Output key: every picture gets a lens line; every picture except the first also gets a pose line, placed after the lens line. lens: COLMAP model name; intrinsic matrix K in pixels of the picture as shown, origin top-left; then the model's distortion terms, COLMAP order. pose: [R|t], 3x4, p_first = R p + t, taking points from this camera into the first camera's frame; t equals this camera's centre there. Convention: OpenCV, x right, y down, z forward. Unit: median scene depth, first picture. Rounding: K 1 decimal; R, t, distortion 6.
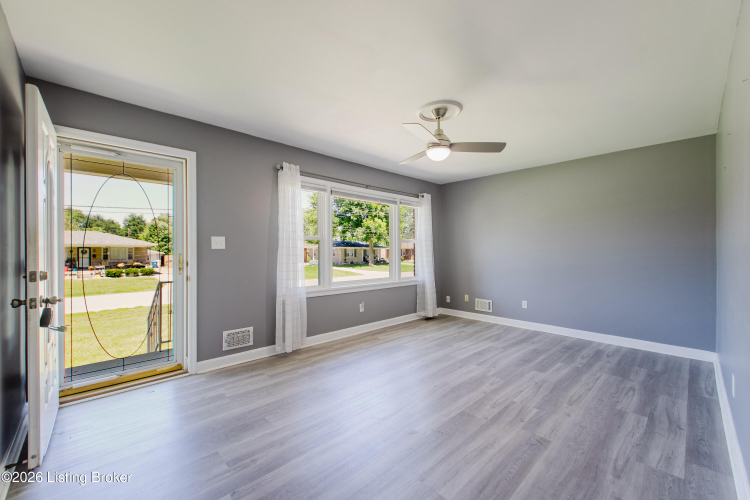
lens RADIAL K [[302.7, 0, 378.8], [0, 302.7, 251.4], [0, 0, 1]] dist [0.014857, -0.003144]
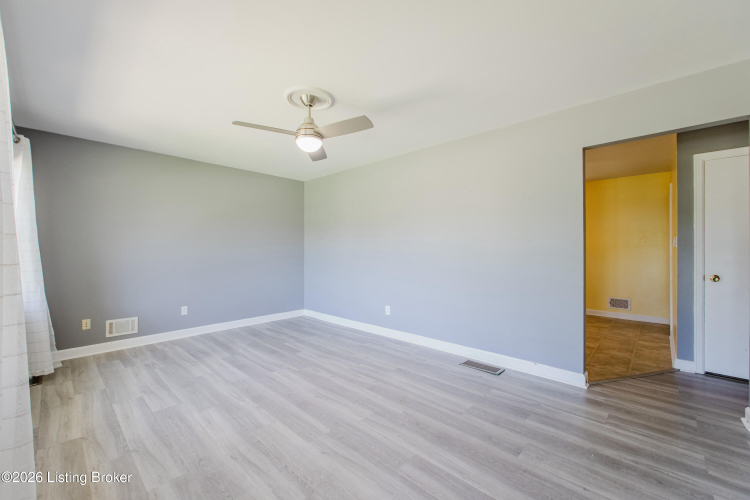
lens RADIAL K [[302.7, 0, 371.5], [0, 302.7, 250.3], [0, 0, 1]] dist [0.014857, -0.003144]
pose [[-0.031847, -0.001945, 0.999491, -0.618803], [0.004112, 0.999989, 0.002077, 0.004365], [-0.999484, 0.004176, -0.031838, 0.731746]]
